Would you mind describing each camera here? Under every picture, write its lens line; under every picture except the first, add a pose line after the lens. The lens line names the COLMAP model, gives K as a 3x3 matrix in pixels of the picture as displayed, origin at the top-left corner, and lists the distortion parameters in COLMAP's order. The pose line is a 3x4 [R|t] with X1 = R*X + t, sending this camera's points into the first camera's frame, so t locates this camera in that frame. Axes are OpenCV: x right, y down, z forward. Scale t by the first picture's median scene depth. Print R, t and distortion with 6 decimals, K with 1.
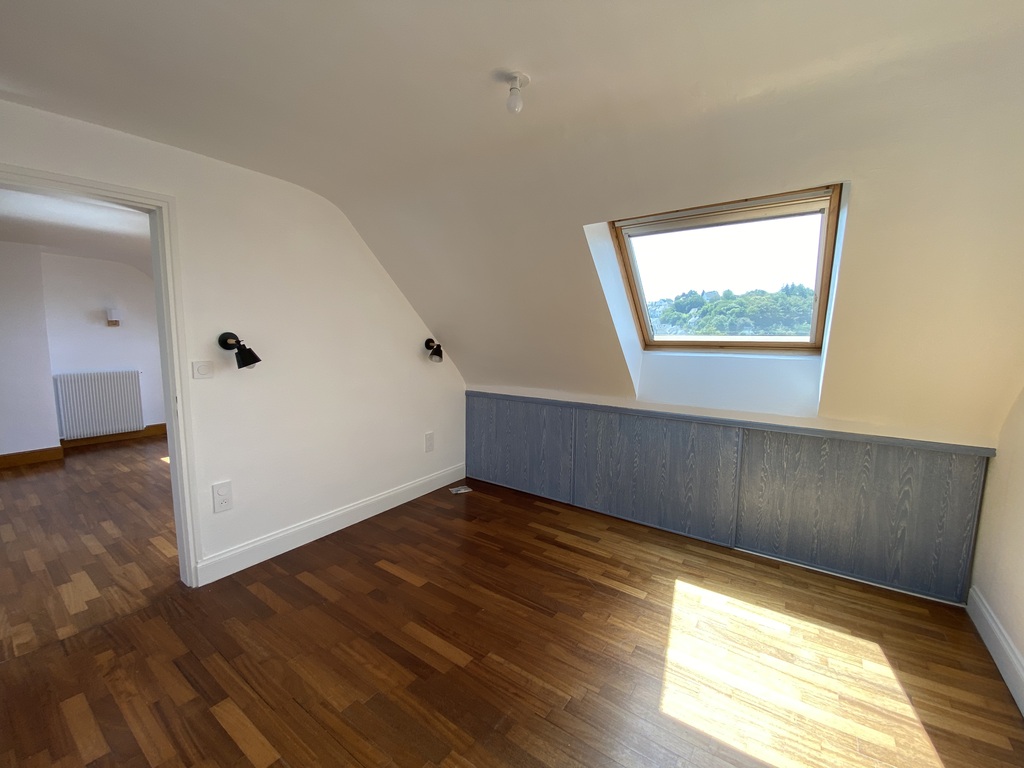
lens RADIAL K [[411.6, 0, 513.8], [0, 411.6, 384.8], [0, 0, 1]] dist [0.026336, -0.023909]
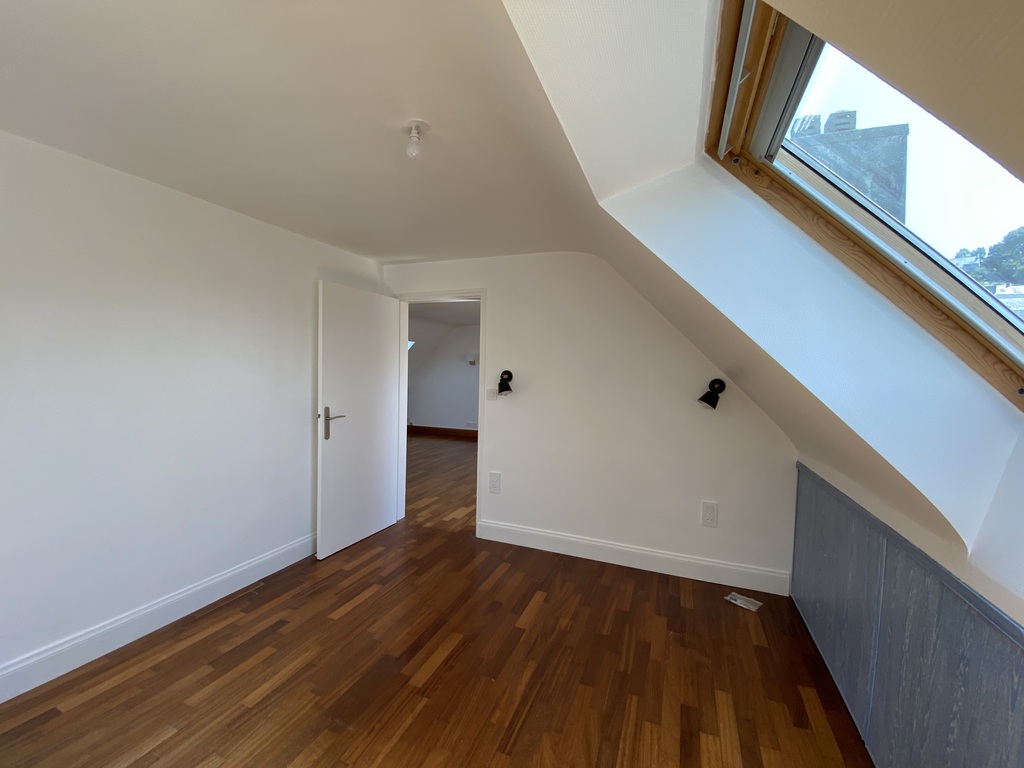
lens RADIAL K [[422.6, 0, 512.0], [0, 422.6, 384.0], [0, 0, 1]] dist [0.026800, -0.017203]
pose [[0.241552, 0.039846, -0.969570, 0.704470], [-0.138226, 0.990381, 0.006265, -0.083123], [0.960493, 0.132506, 0.244736, 0.651477]]
